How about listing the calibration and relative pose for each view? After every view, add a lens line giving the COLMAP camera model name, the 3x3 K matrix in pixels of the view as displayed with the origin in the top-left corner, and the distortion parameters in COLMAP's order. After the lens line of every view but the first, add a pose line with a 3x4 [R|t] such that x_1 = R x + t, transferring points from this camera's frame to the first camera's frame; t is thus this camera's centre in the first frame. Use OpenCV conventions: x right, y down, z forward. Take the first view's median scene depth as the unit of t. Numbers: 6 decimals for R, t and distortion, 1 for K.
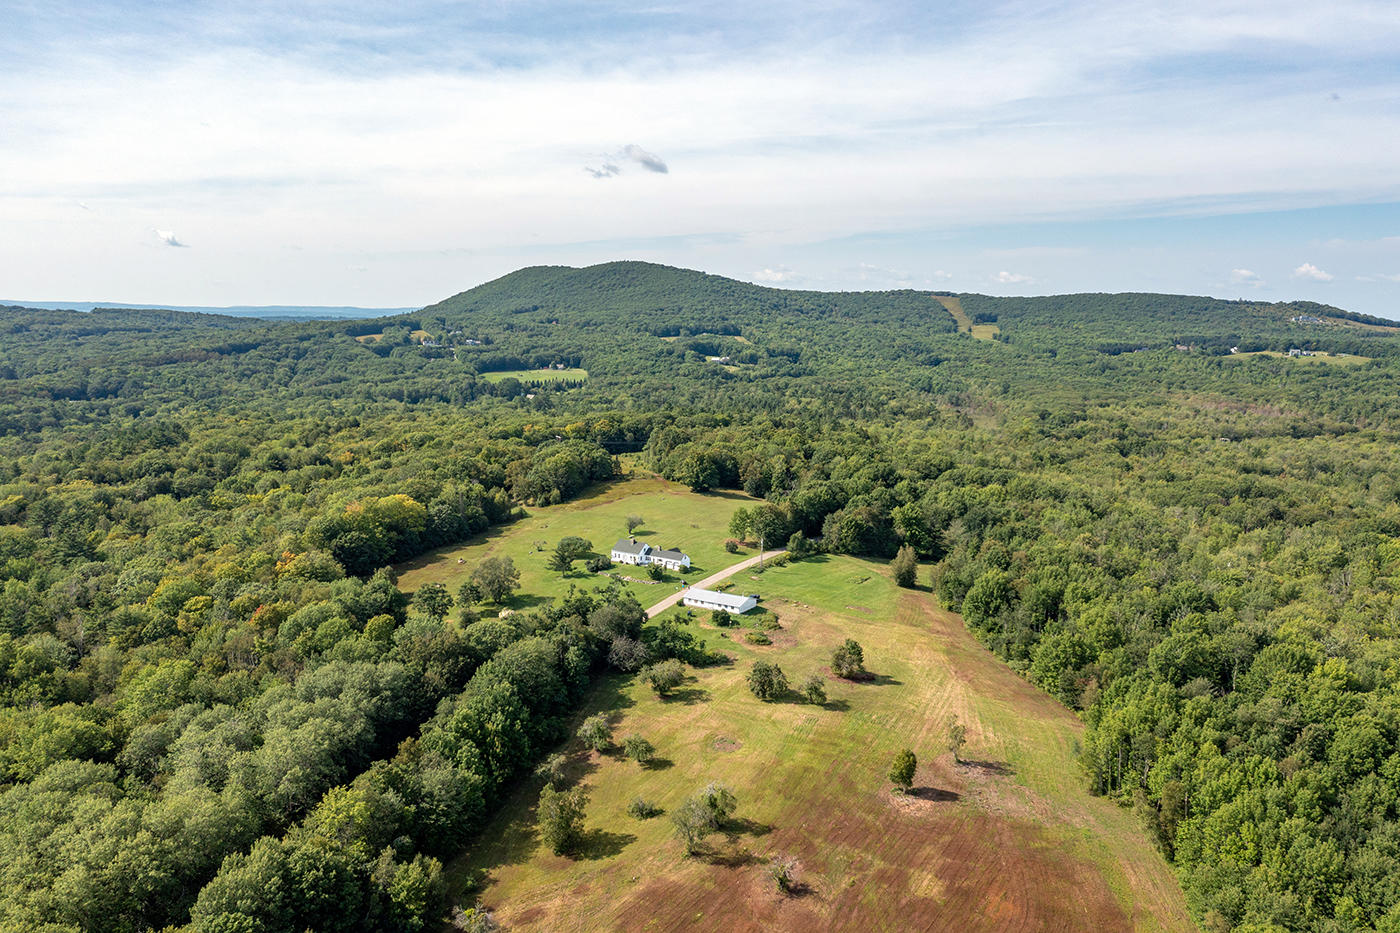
lens RADIAL K [[1084.2, 0, 699.3], [0, 1084.2, 473.1], [0, 0, 1]] dist [-0.014624, 0.036464]
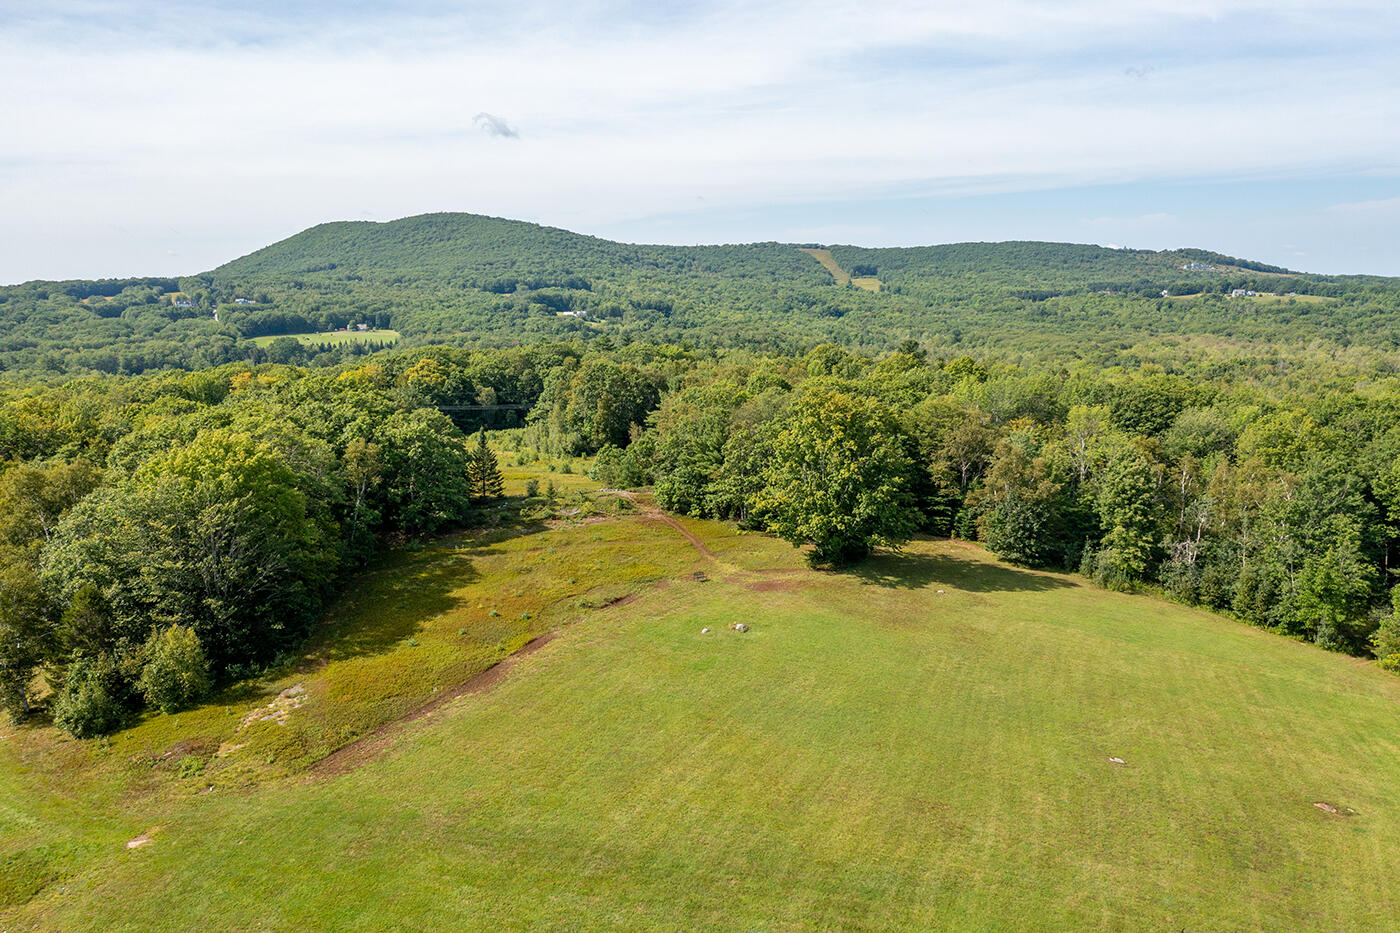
lens RADIAL K [[1084.2, 0, 695.4], [0, 1084.2, 462.7], [0, 0, 1]] dist [-0.014624, 0.036464]
pose [[0.987107, -0.042062, 0.154439, -0.023072], [0.040918, 0.999106, 0.010582, -0.003254], [-0.154746, -0.004126, 0.987946, 0.253415]]
